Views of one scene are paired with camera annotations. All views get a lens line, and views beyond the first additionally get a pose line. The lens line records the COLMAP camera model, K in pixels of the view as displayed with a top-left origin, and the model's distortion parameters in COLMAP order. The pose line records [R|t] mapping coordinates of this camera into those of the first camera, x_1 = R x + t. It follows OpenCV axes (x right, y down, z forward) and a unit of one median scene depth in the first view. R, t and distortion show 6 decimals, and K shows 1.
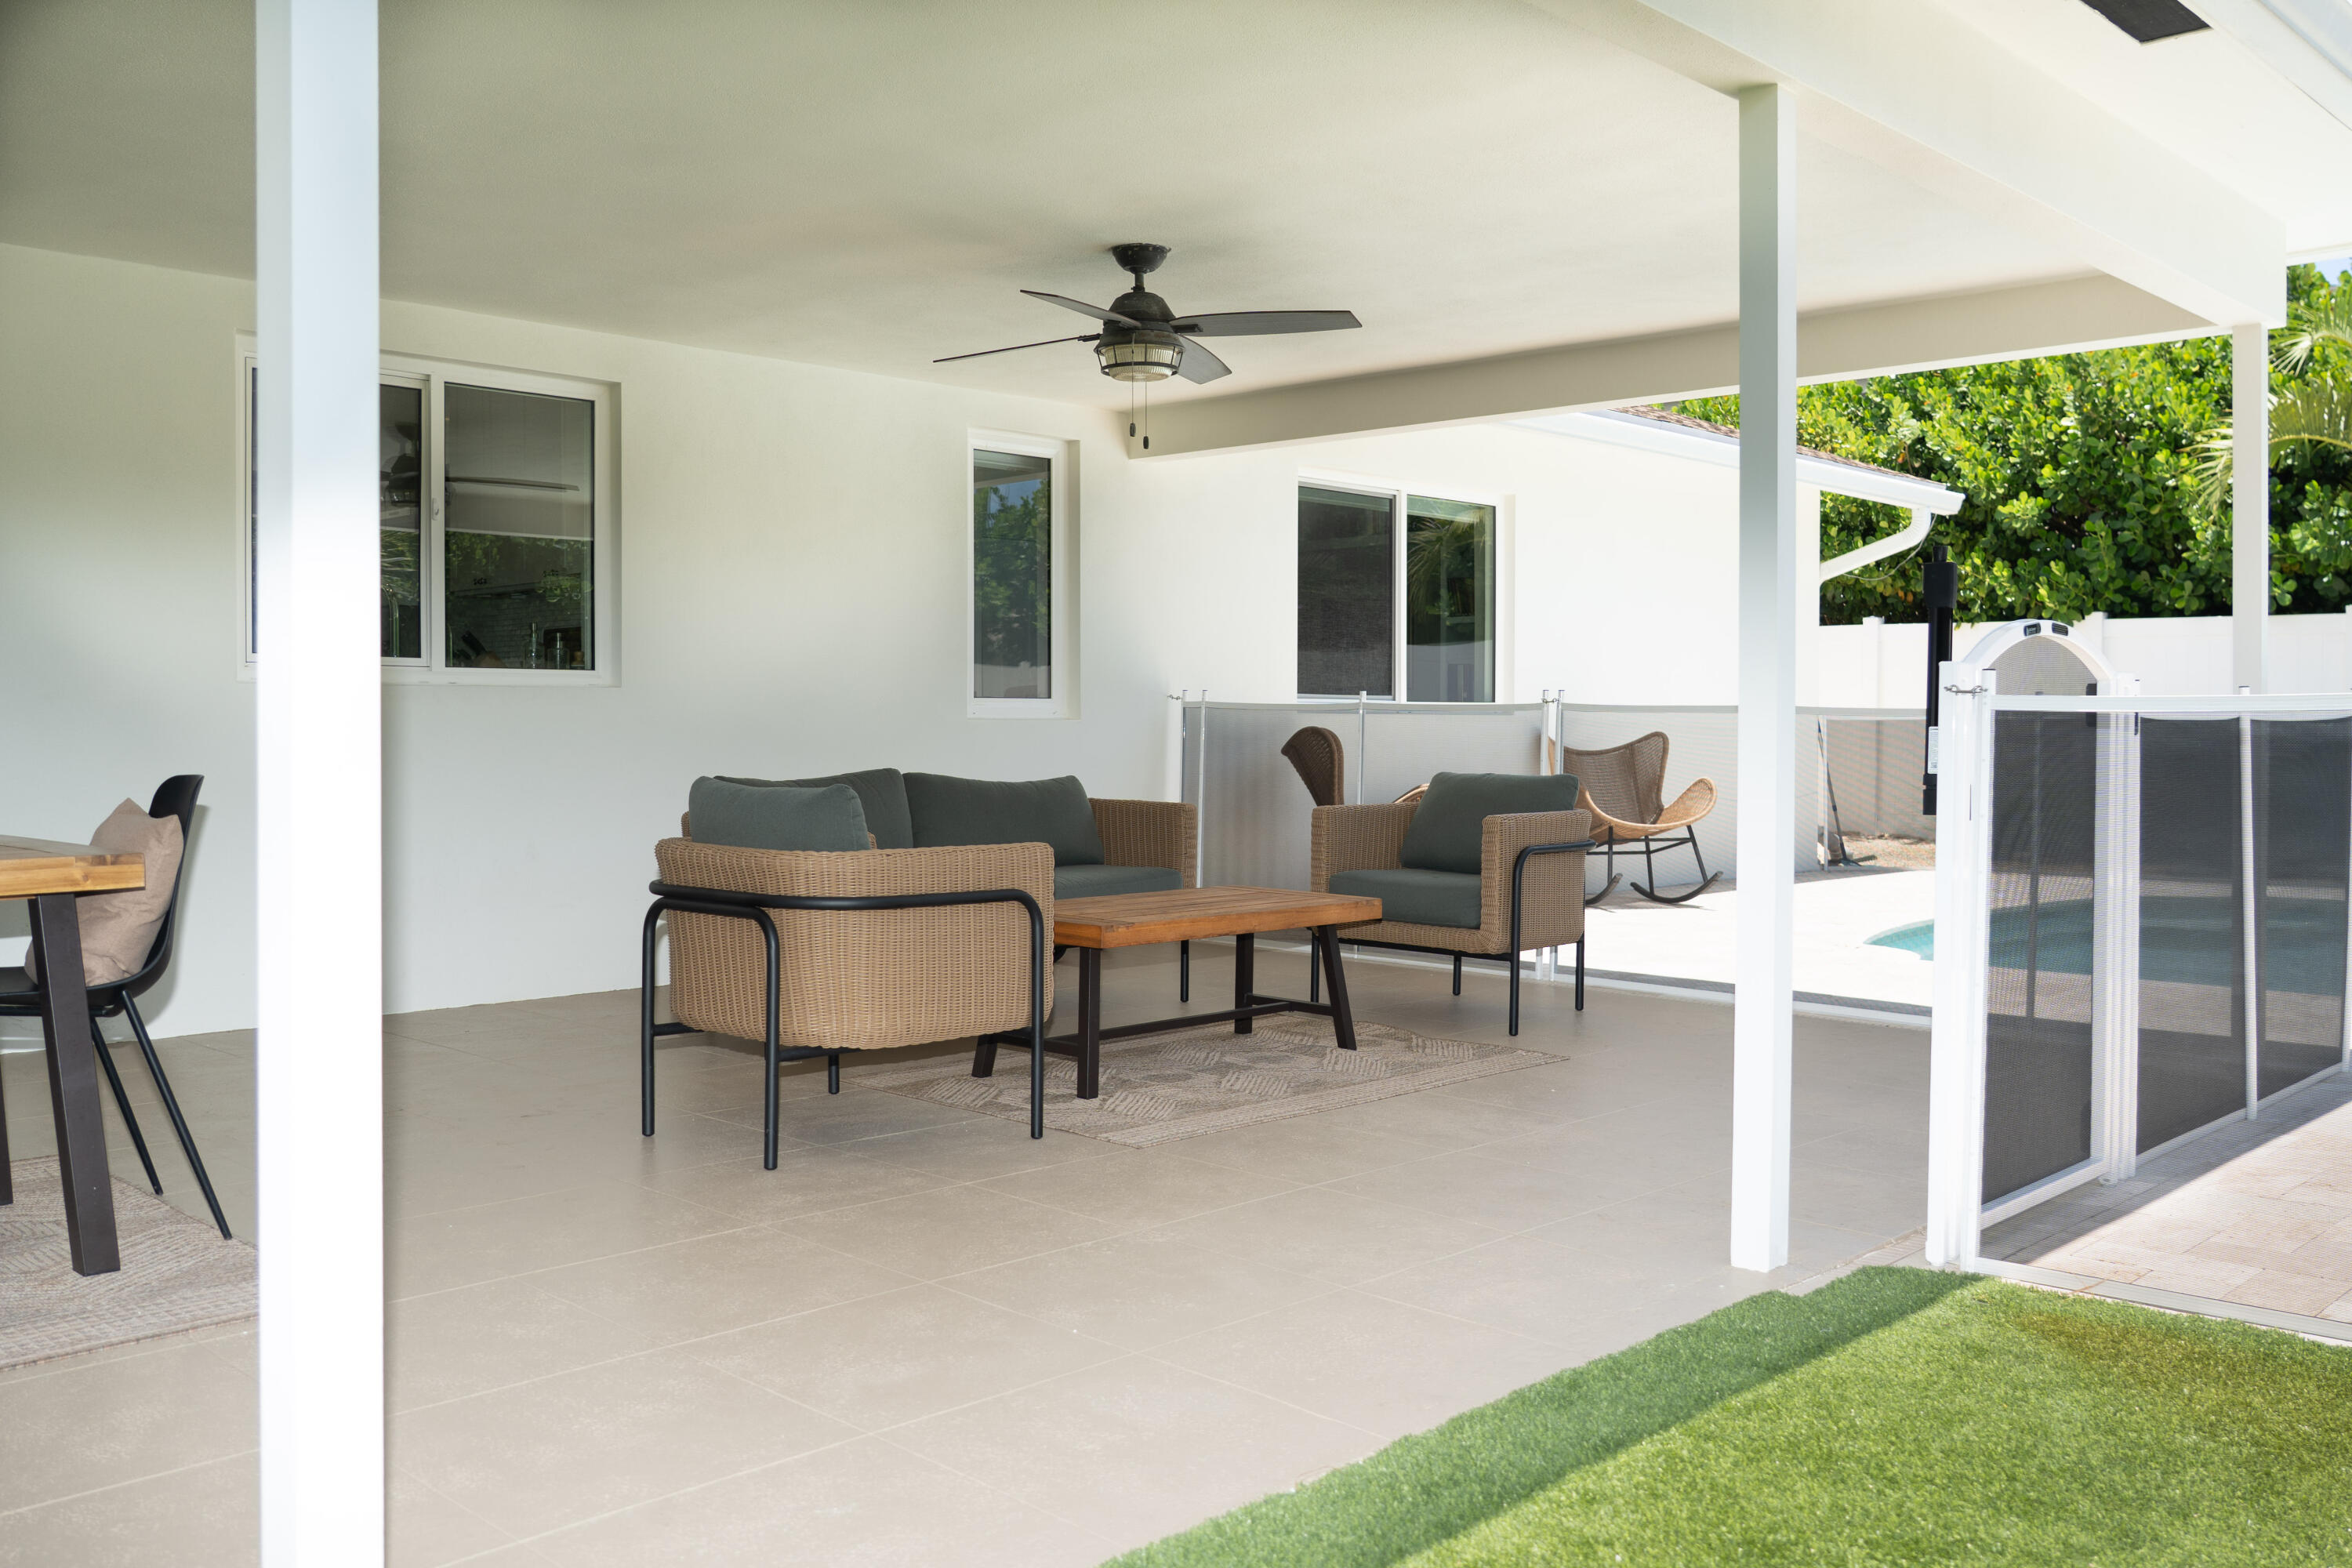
lens RADIAL K [[2033.0, 0, 1179.7], [0, 2033.0, 777.5], [0, 0, 1]] dist [-0.043196, 0.016690]
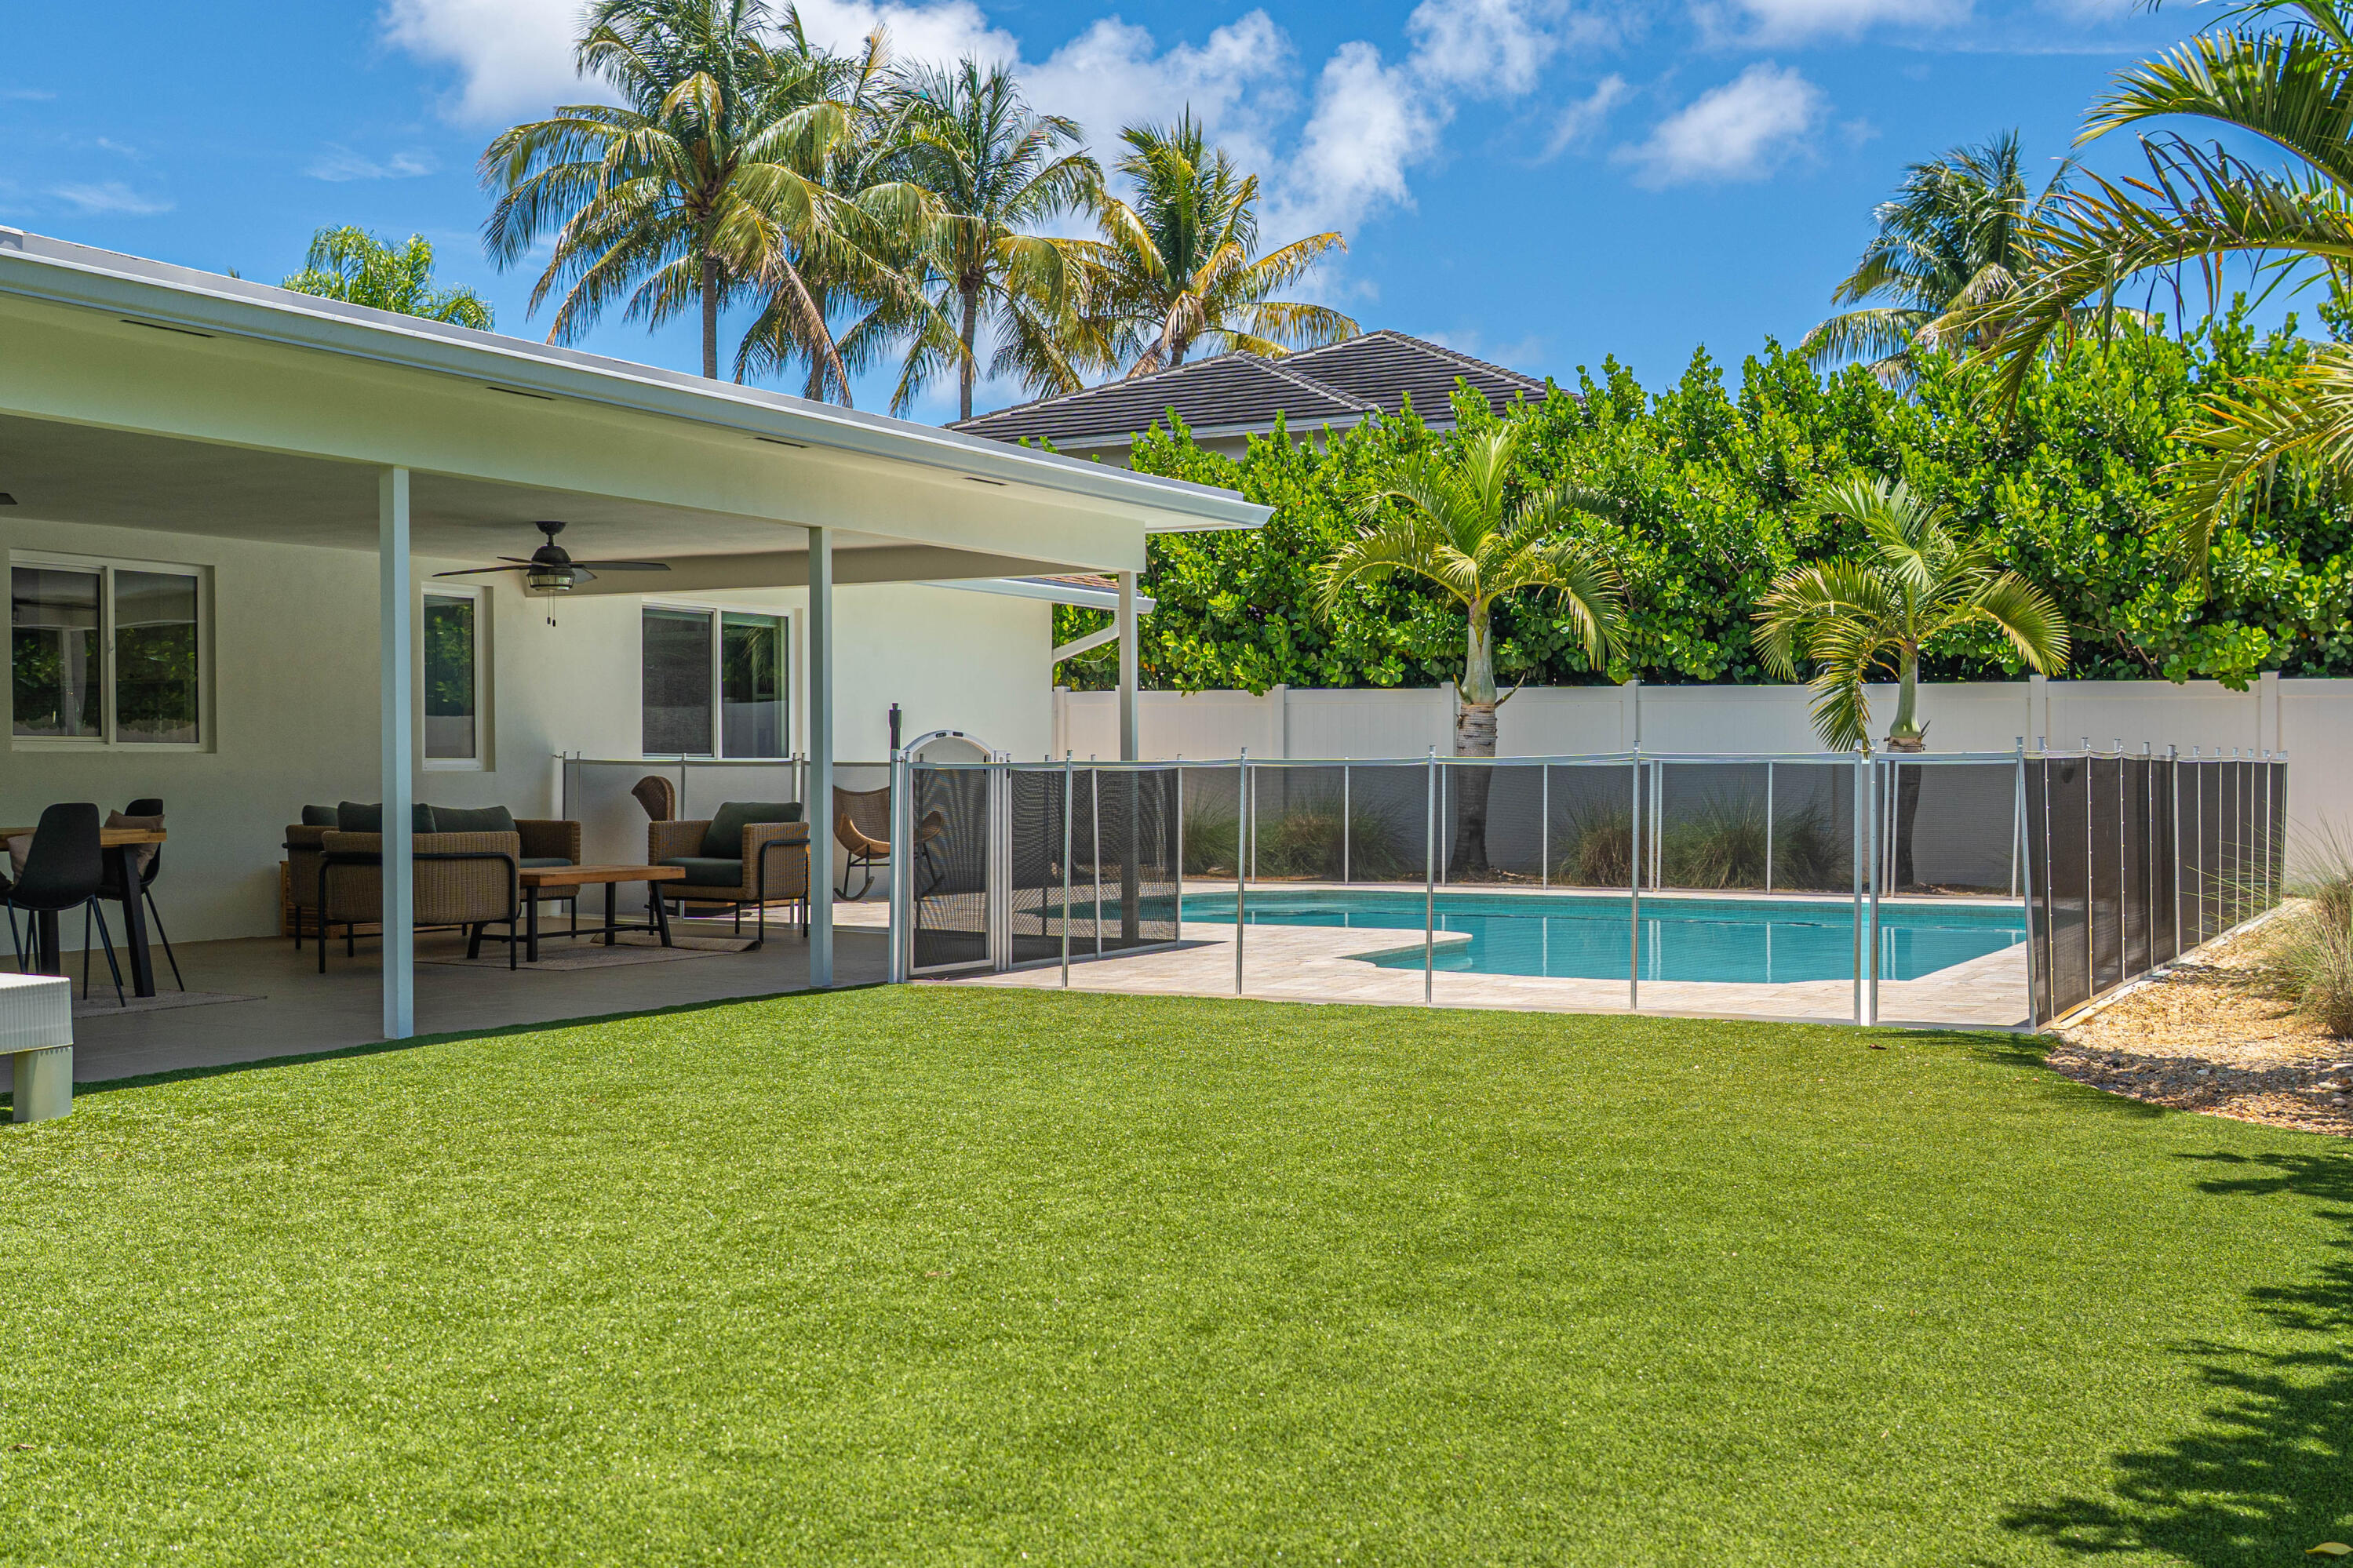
lens RADIAL K [[2330.9, 0, 1172.7], [0, 2330.9, 809.7], [0, 0, 1]] dist [-0.038963, 0.000000]
pose [[0.961895, -0.008052, 0.273300, -0.031851], [0.010770, 0.999906, -0.008448, 0.017248], [-0.273206, 0.011070, 0.961892, -0.695551]]
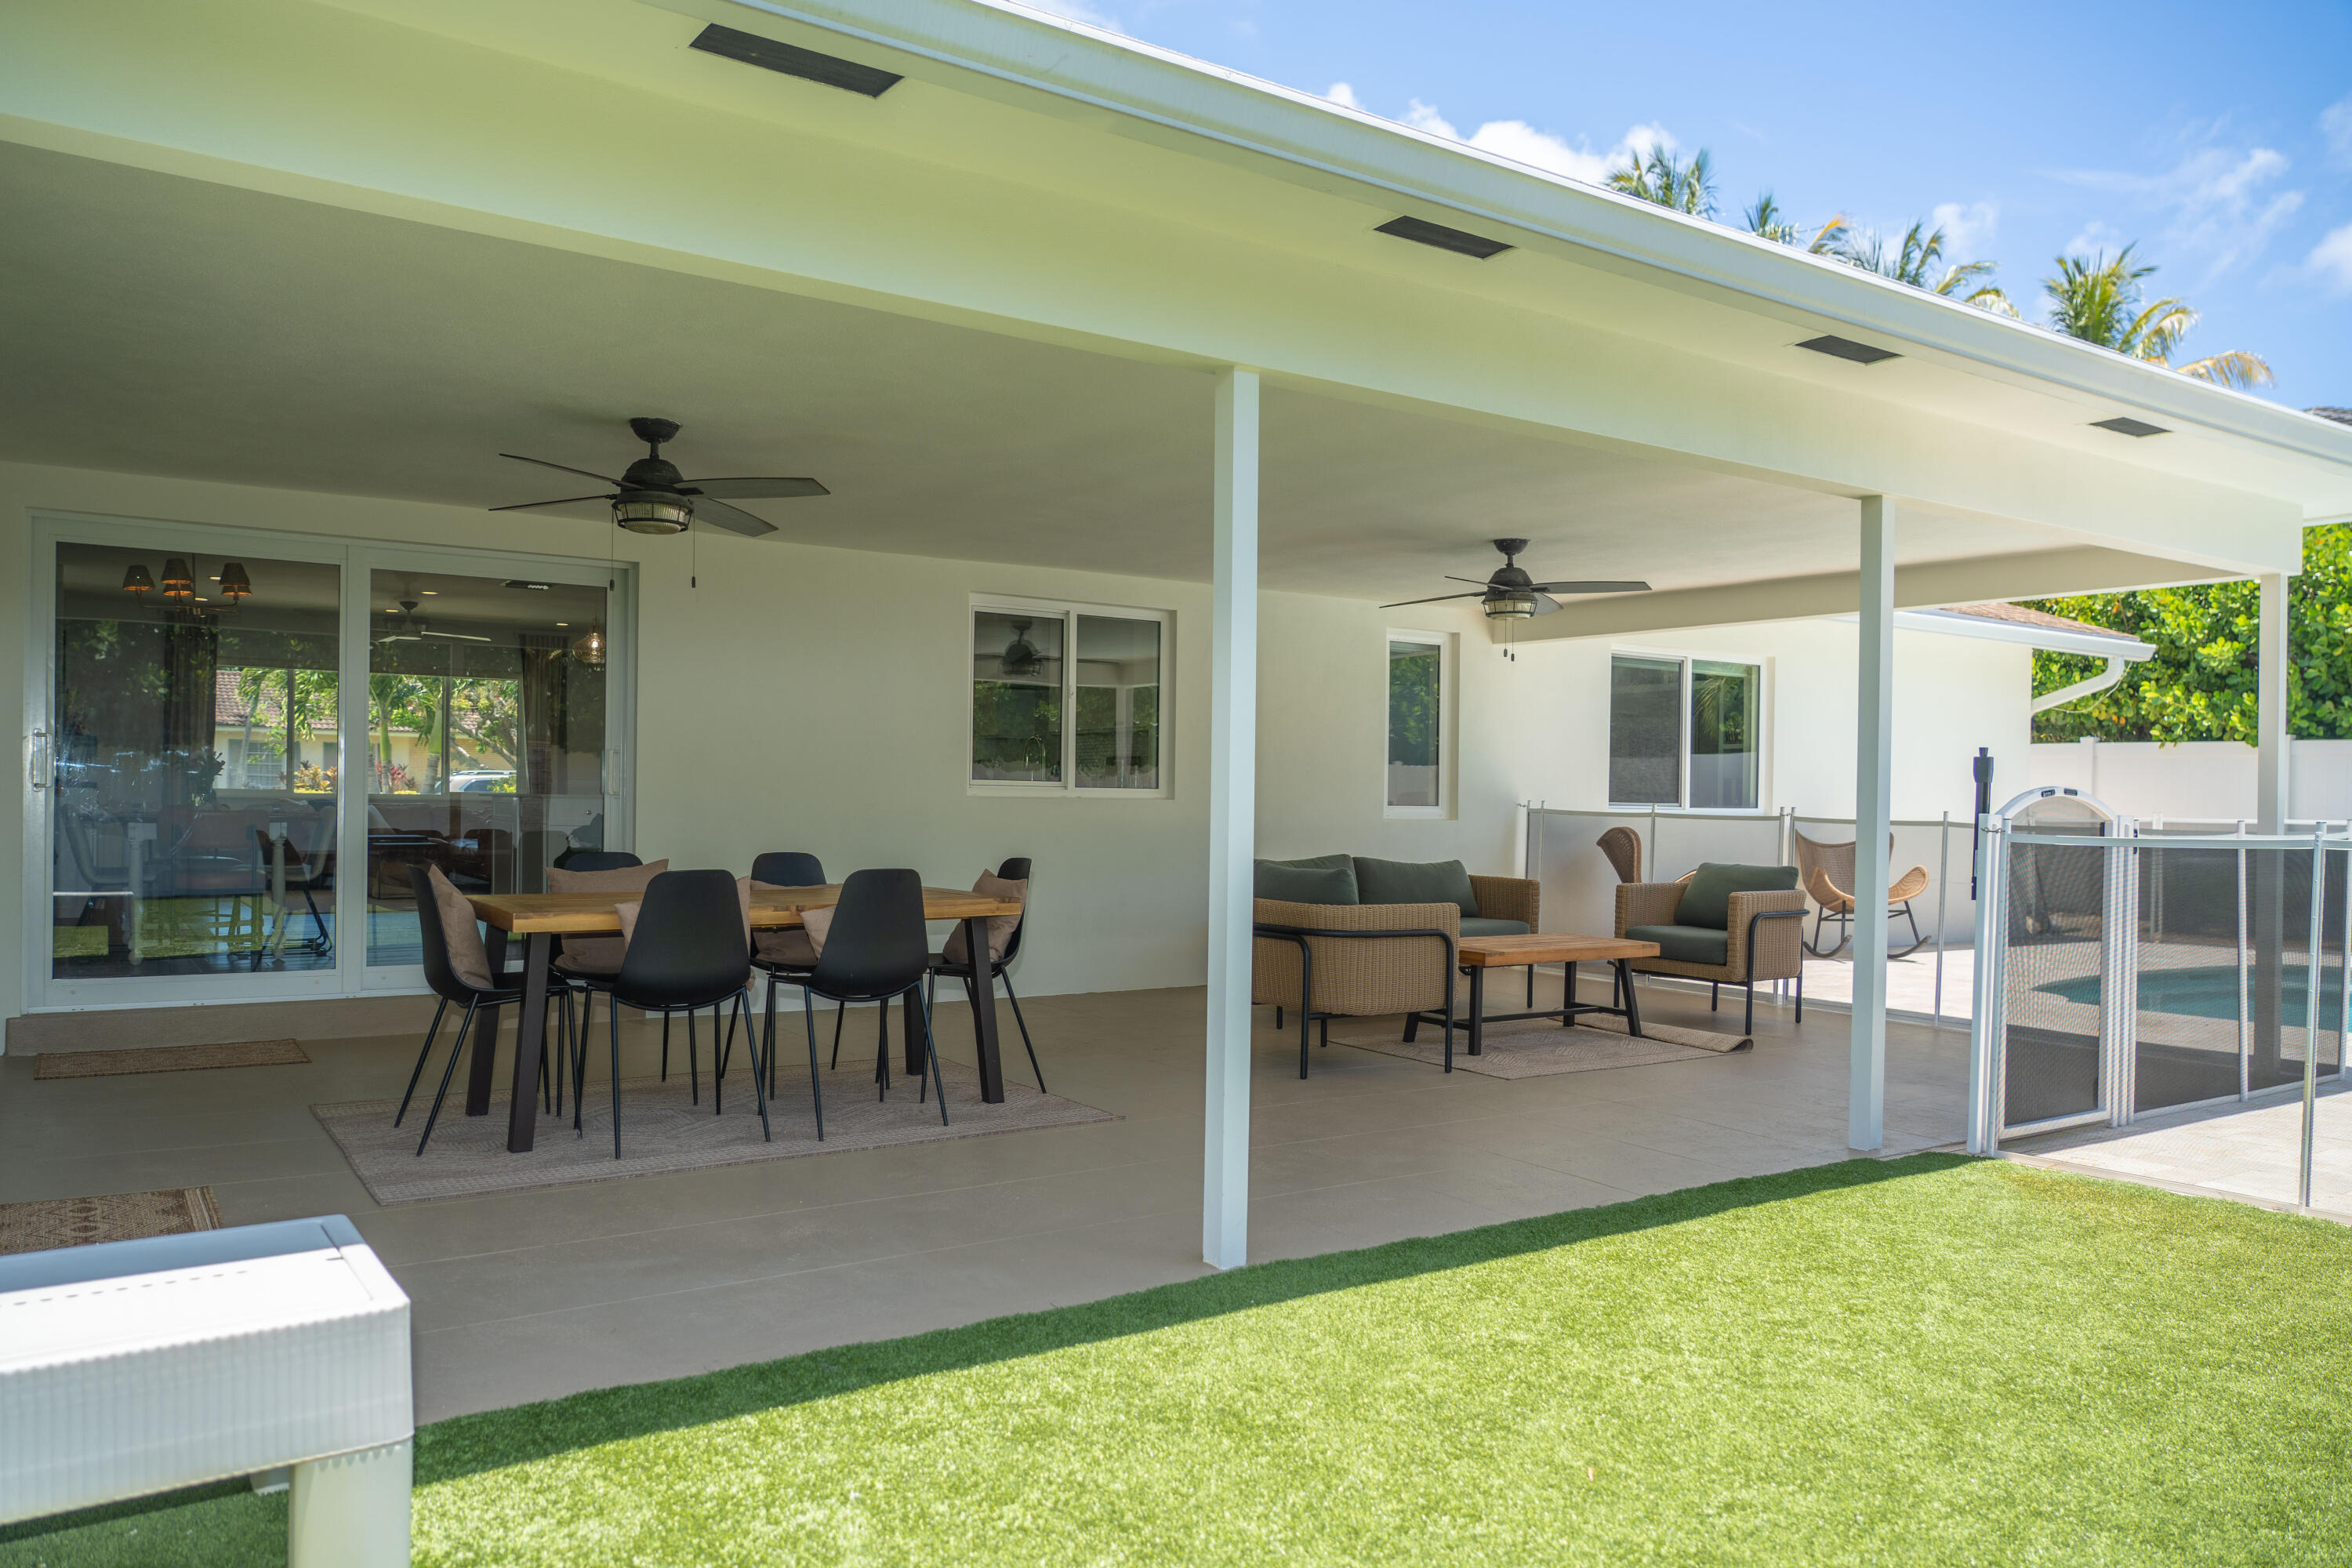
lens RADIAL K [[1655.1, 0, 1154.4], [0, 1655.1, 824.7], [0, 0, 1]] dist [-0.020216, 0.016136]
pose [[0.977563, 0.014932, -0.210112, -0.009812], [-0.017728, 0.999777, -0.011432, -0.006538], [0.209895, 0.014901, 0.977610, -0.202731]]
